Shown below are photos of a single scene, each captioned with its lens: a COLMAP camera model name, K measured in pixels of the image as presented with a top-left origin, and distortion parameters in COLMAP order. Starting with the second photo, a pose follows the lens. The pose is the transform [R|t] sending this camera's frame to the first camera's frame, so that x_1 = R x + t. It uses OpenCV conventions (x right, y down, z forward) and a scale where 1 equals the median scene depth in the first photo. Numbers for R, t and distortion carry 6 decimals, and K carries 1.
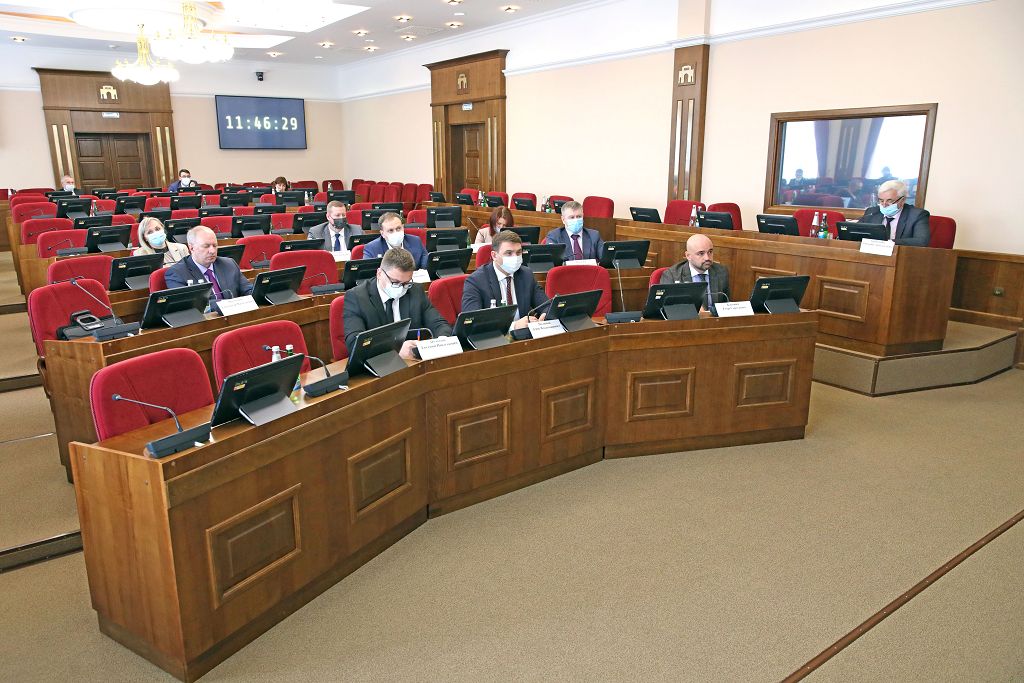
lens RADIAL K [[719.8, 0, 512.0], [0, 719.8, 341.5], [0, 0, 1]] dist [0.001699, -0.000066]
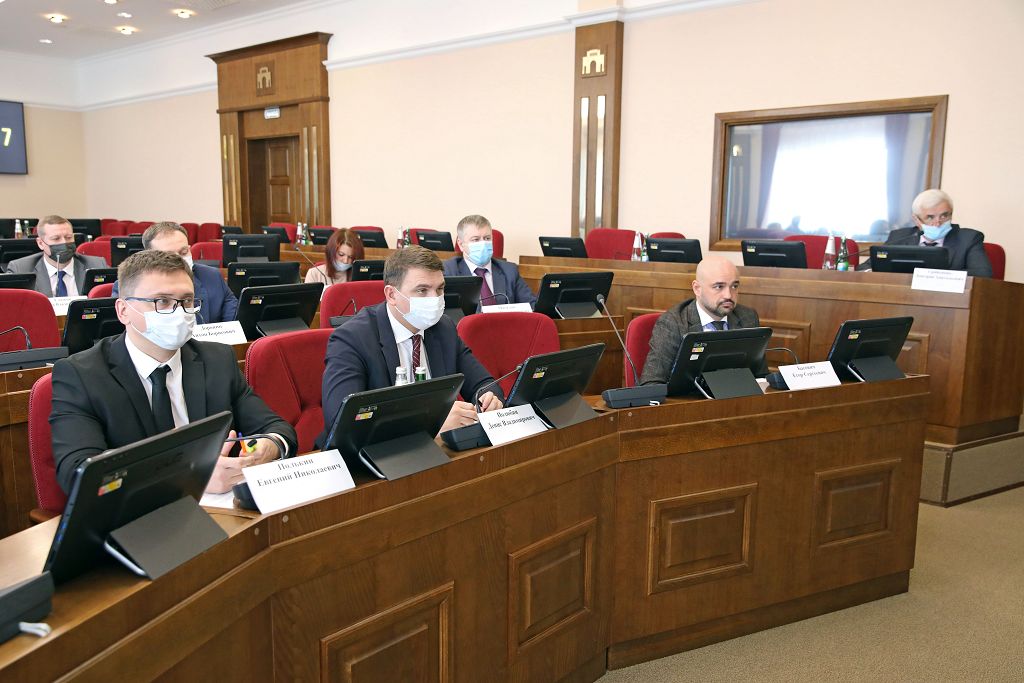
lens RADIAL K [[883.0, 0, 510.8], [0, 883.0, 362.0], [0, 0, 1]] dist [-0.010250, 0.001980]
pose [[0.976634, -0.025717, 0.213367, -0.062352], [0.043455, 0.995938, -0.078866, -0.009898], [-0.210472, 0.086295, 0.973784, 0.330044]]
